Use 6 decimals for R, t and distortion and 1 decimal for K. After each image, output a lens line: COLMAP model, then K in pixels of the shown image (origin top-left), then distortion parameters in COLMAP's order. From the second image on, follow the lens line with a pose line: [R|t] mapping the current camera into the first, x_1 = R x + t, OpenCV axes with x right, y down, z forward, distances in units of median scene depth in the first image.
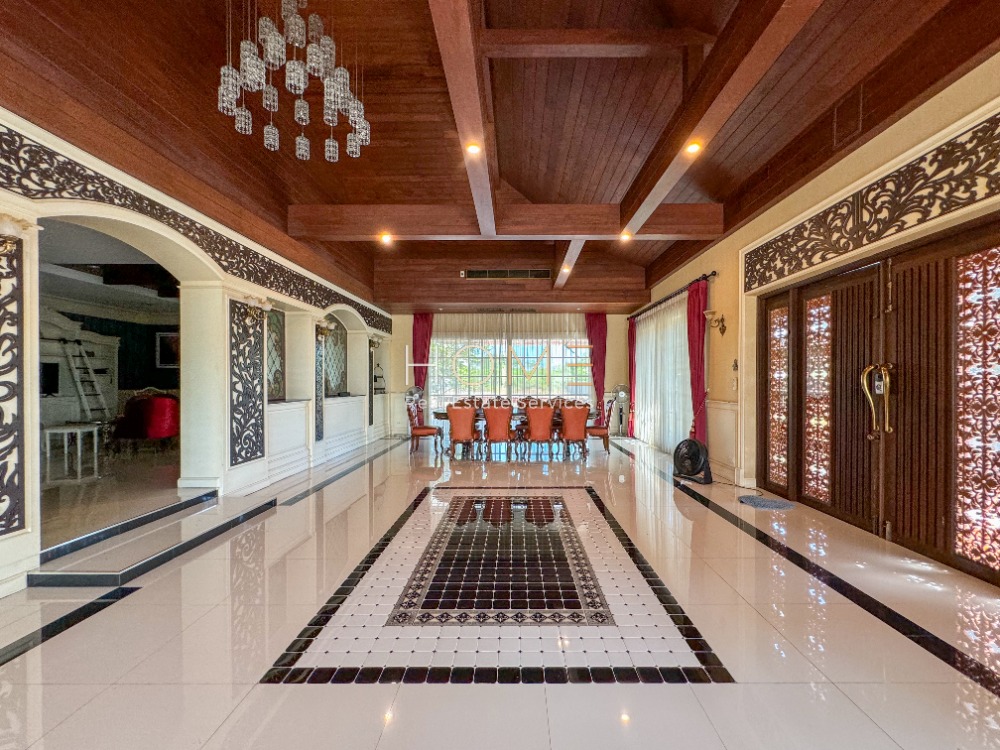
lens RADIAL K [[406.4, 0, 506.0], [0, 406.4, 387.0], [0, 0, 1]] dist [-0.002122, -0.000003]
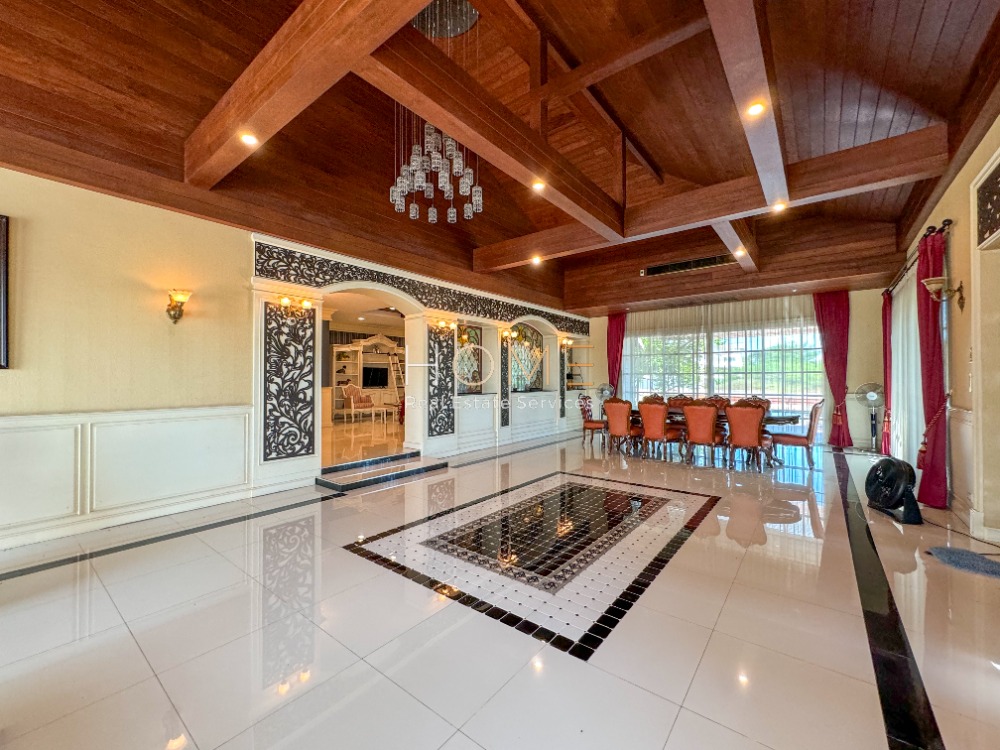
lens RADIAL K [[401.4, 0, 500.0], [0, 401.4, 375.0], [0, 0, 1]] dist [-0.001403, -0.000103]
pose [[0.789613, -0.006031, -0.613575, 0.401347], [-0.007598, 0.999779, -0.019605, -0.002731], [0.613558, 0.020143, 0.789393, 0.002635]]
